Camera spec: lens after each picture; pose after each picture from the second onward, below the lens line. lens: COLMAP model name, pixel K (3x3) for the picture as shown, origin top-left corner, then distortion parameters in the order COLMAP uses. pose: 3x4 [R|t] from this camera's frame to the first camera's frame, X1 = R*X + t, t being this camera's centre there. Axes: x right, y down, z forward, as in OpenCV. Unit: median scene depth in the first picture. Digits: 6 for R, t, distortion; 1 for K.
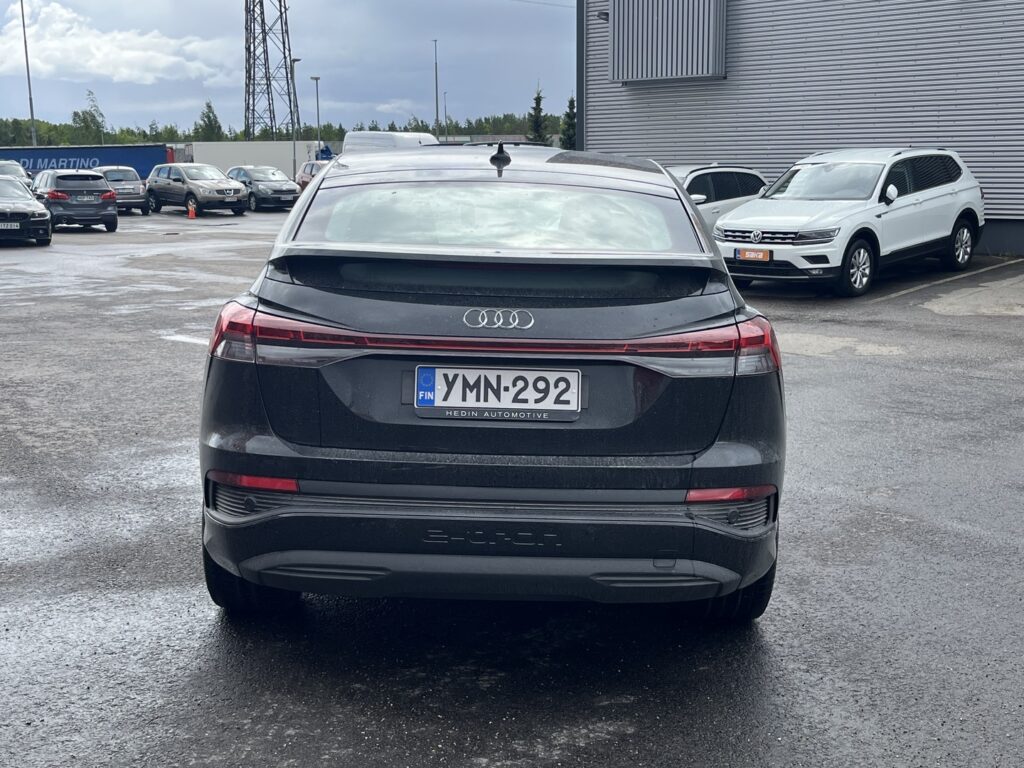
lens RADIAL K [[1236.3, 0, 506.9], [0, 1236.3, 381.0], [0, 0, 1]] dist [0.078066, -0.147285]
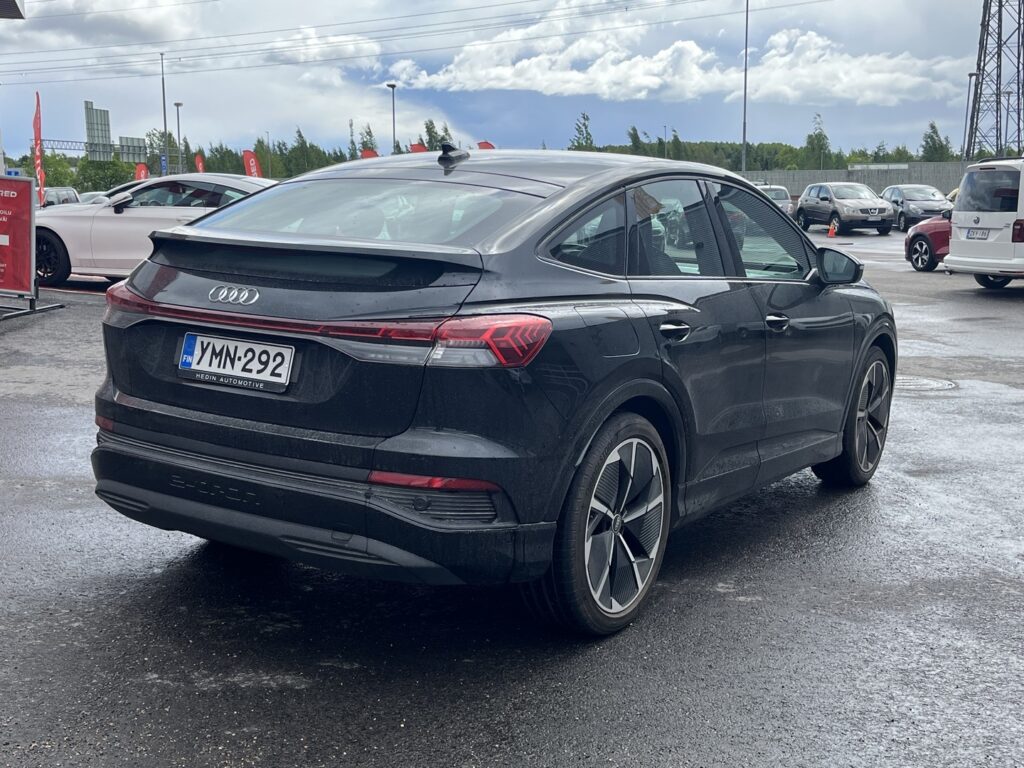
lens RADIAL K [[1236.3, 0, 506.9], [0, 1236.3, 381.0], [0, 0, 1]] dist [0.078066, -0.147285]
pose [[0.845247, 0.088722, -0.526959, 0.794087], [-0.097508, 0.995172, 0.011149, -0.009562], [0.525404, 0.041959, 0.849817, 0.175631]]
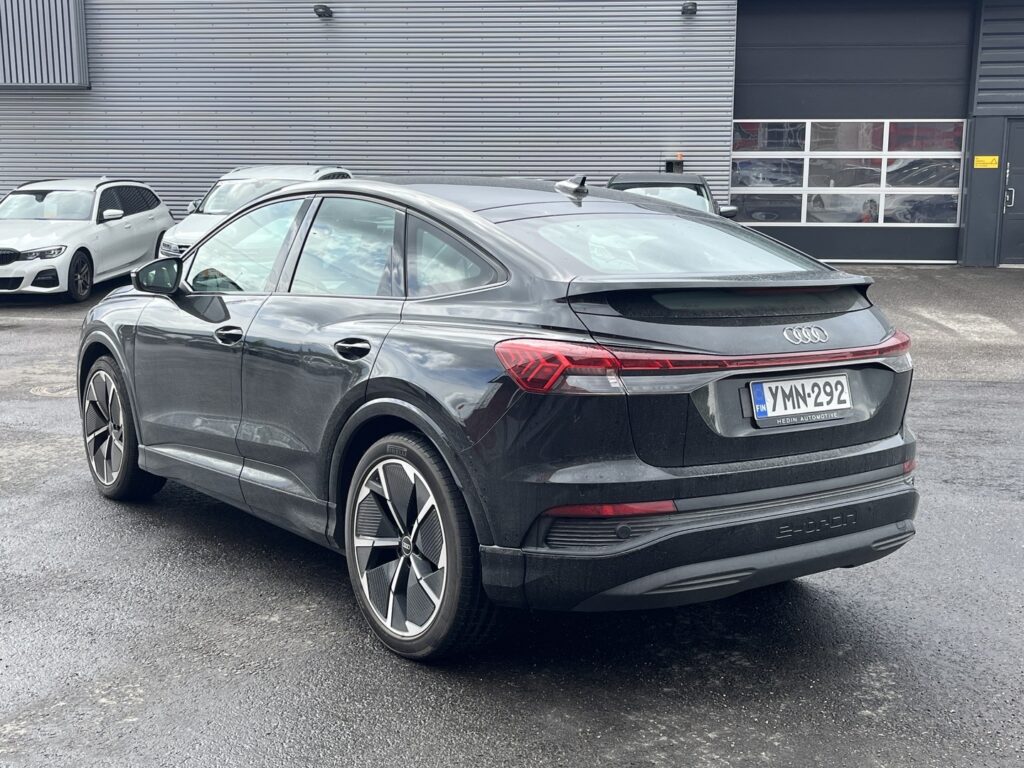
lens RADIAL K [[1228.8, 0, 506.3], [0, 1228.8, 382.9], [0, 0, 1]] dist [0.100719, -0.284949]
pose [[0.810710, -0.090778, 0.578367, -0.889957], [0.093697, 0.995290, 0.024880, -0.059897], [-0.577901, 0.034021, 0.815397, 0.225549]]
